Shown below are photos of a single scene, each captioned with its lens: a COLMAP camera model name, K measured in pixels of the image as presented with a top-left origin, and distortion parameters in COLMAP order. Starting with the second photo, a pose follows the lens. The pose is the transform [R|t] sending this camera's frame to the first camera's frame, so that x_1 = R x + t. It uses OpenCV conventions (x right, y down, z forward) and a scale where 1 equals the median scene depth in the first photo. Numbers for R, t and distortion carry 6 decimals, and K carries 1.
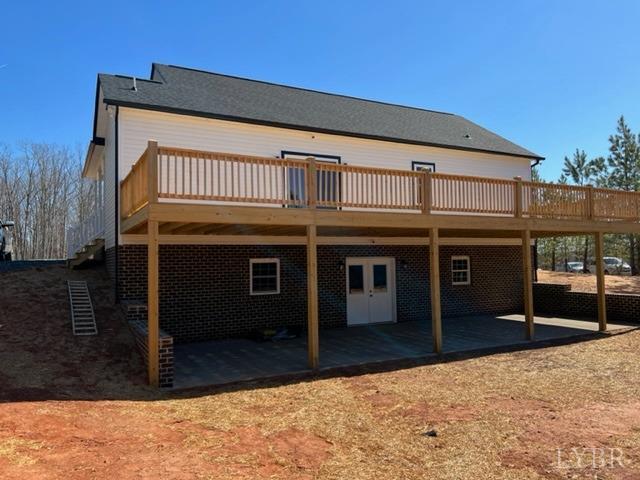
lens RADIAL K [[476.7, 0, 320.0], [0, 476.7, 240.0], [0, 0, 1]] dist [0.053399, -0.089460]
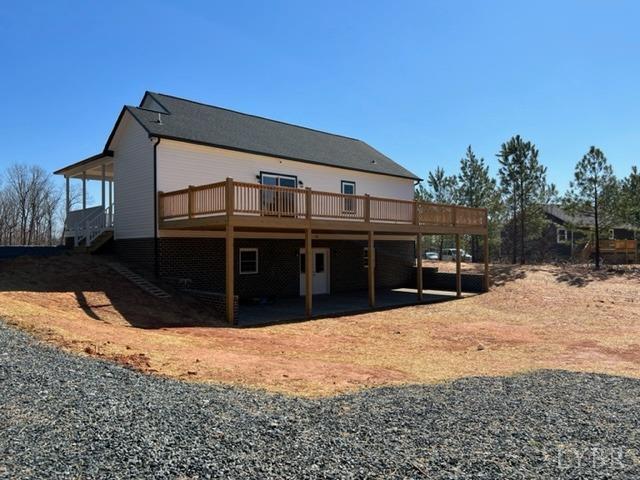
lens RADIAL K [[476.7, 0, 320.0], [0, 476.7, 240.0], [0, 0, 1]] dist [0.053399, -0.089460]
pose [[0.962008, 0.017622, 0.272453, -0.252481], [-0.024374, 0.999473, 0.021416, -0.017309], [-0.271932, -0.027243, 0.961931, -0.346455]]
